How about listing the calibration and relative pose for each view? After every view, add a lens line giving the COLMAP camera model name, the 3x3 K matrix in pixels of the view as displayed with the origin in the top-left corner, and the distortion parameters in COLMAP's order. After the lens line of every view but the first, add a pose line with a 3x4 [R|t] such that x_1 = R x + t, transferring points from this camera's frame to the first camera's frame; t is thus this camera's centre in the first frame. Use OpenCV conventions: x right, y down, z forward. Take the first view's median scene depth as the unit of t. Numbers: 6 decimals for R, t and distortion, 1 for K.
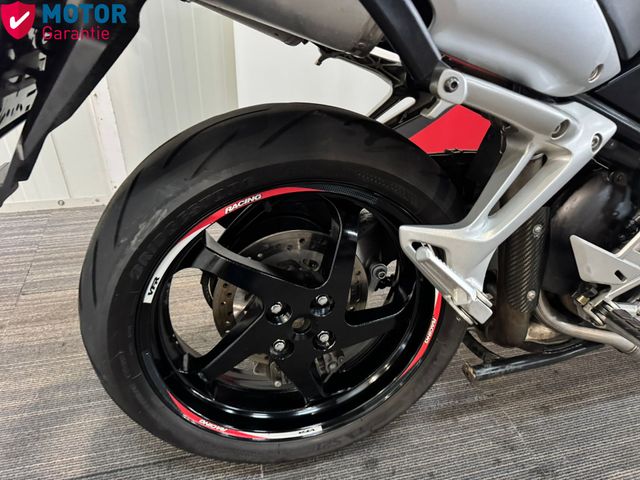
lens RADIAL K [[455.4, 0, 318.8], [0, 455.4, 236.6], [0, 0, 1]] dist [0.052733, -0.076411]
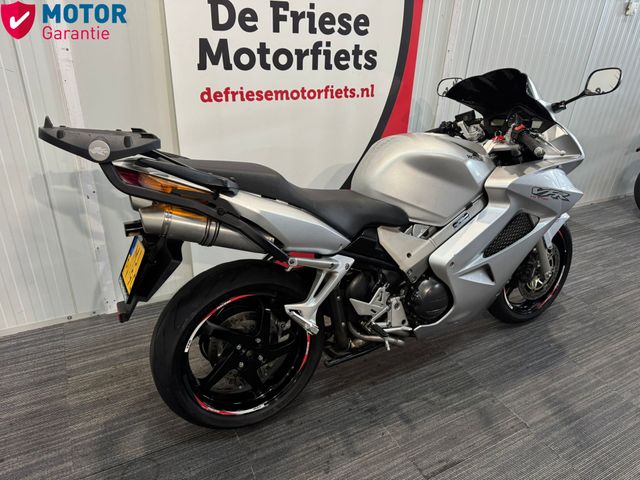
lens RADIAL K [[455.4, 0, 326.3], [0, 455.4, 243.5], [0, 0, 1]] dist [0.052733, -0.076411]
pose [[0.967938, -0.112687, 0.224496, -0.119808], [0.143910, 0.981288, -0.127918, 0.000904], [-0.205881, 0.156124, 0.966043, -1.356979]]
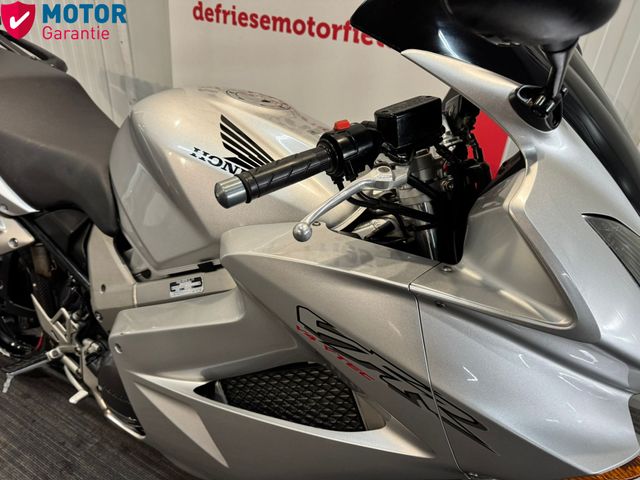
lens RADIAL K [[455.4, 0, 311.3], [0, 455.4, 242.2], [0, 0, 1]] dist [0.052733, -0.076411]
pose [[0.730657, 0.348579, -0.587055, 2.000811], [-0.423002, 0.906055, 0.011519, -0.572194], [0.535920, 0.239909, 0.809465, 0.077711]]
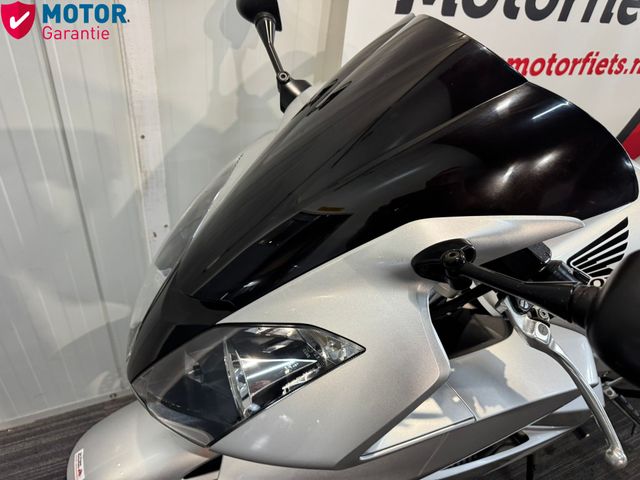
lens RADIAL K [[455.4, 0, 322.8], [0, 455.4, 234.0], [0, 0, 1]] dist [0.052733, -0.076411]
pose [[0.981201, -0.050920, 0.186148, -0.599104], [0.041725, 0.997723, 0.052984, -0.906209], [-0.188422, -0.044221, 0.981092, -0.023090]]
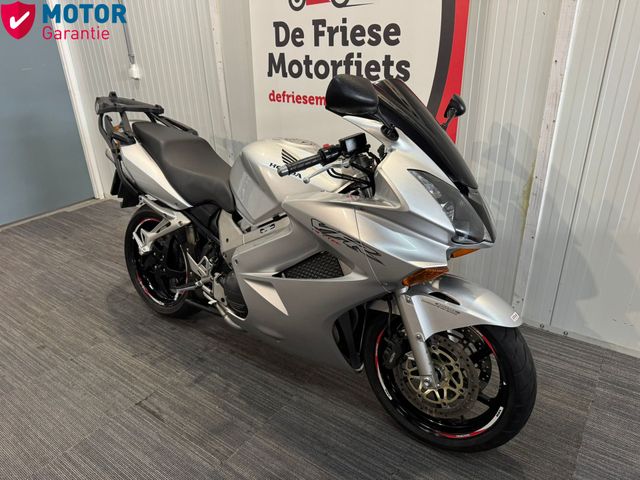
lens RADIAL K [[455.4, 0, 316.1], [0, 455.4, 241.3], [0, 0, 1]] dist [0.052733, -0.076411]
pose [[0.640047, 0.255110, -0.724748, 3.059090], [-0.397458, 0.917188, -0.028158, -0.306261], [0.657547, 0.306079, 0.688439, -0.604493]]
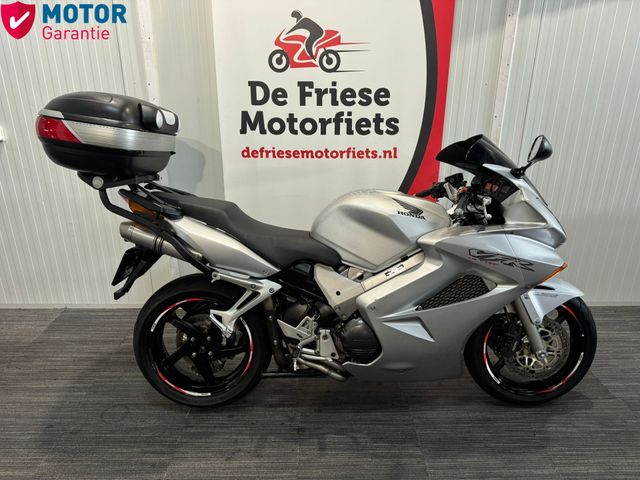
lens RADIAL K [[455.4, 0, 317.5], [0, 455.4, 244.0], [0, 0, 1]] dist [0.052733, -0.076411]
pose [[0.971598, 0.036373, -0.233824, 1.321167], [-0.098940, 0.960043, -0.261778, 0.250875], [0.214959, 0.277478, 0.936375, -1.737768]]
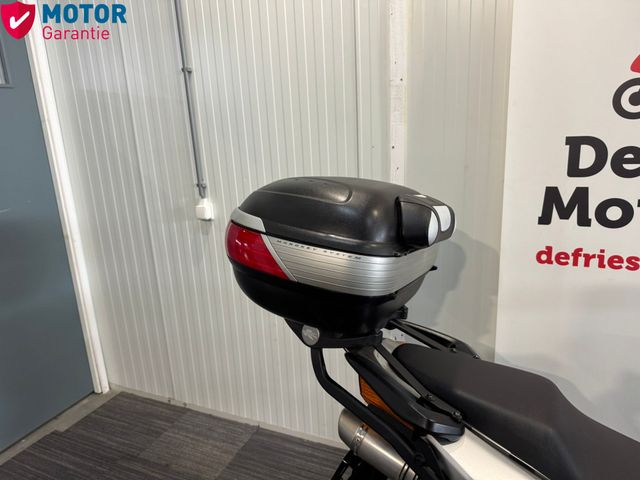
lens RADIAL K [[455.4, 0, 314.6], [0, 455.4, 242.5], [0, 0, 1]] dist [0.052733, -0.076411]
pose [[0.780831, 0.070396, -0.620763, 0.378125], [-0.288028, 0.922294, -0.257707, -0.541436], [0.554385, 0.380023, 0.740432, -0.839326]]
